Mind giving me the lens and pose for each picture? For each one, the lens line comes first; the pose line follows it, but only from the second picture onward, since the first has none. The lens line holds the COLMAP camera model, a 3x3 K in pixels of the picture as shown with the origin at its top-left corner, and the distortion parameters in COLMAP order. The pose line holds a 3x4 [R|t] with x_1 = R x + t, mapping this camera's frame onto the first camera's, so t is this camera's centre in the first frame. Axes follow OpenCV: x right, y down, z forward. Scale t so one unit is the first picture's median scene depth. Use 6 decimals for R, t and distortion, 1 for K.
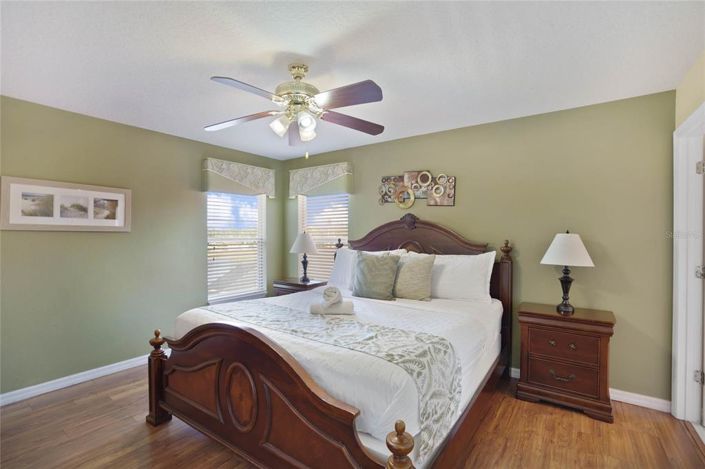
lens RADIAL K [[324.7, 0, 352.5], [0, 324.7, 234.5], [0, 0, 1]] dist [-0.044773, 0.016286]
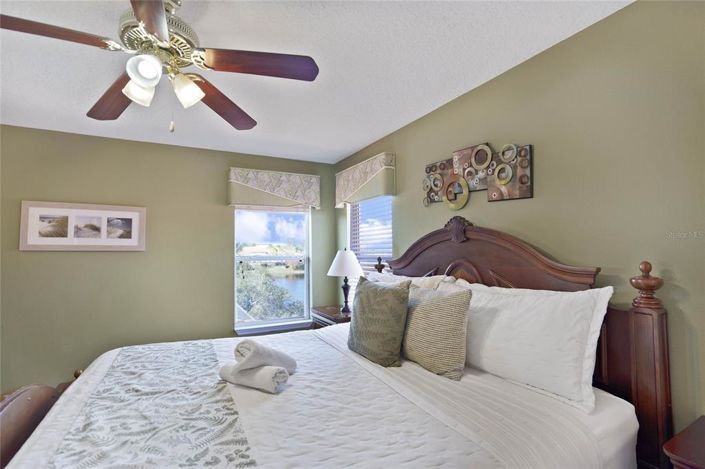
lens RADIAL K [[324.7, 0, 352.5], [0, 324.7, 234.5], [0, 0, 1]] dist [-0.044773, 0.016286]
pose [[0.900447, -0.031360, -0.433834, 0.267642], [0.009874, 0.998614, -0.051691, -0.002029], [0.434854, 0.042262, 0.899509, 0.378030]]
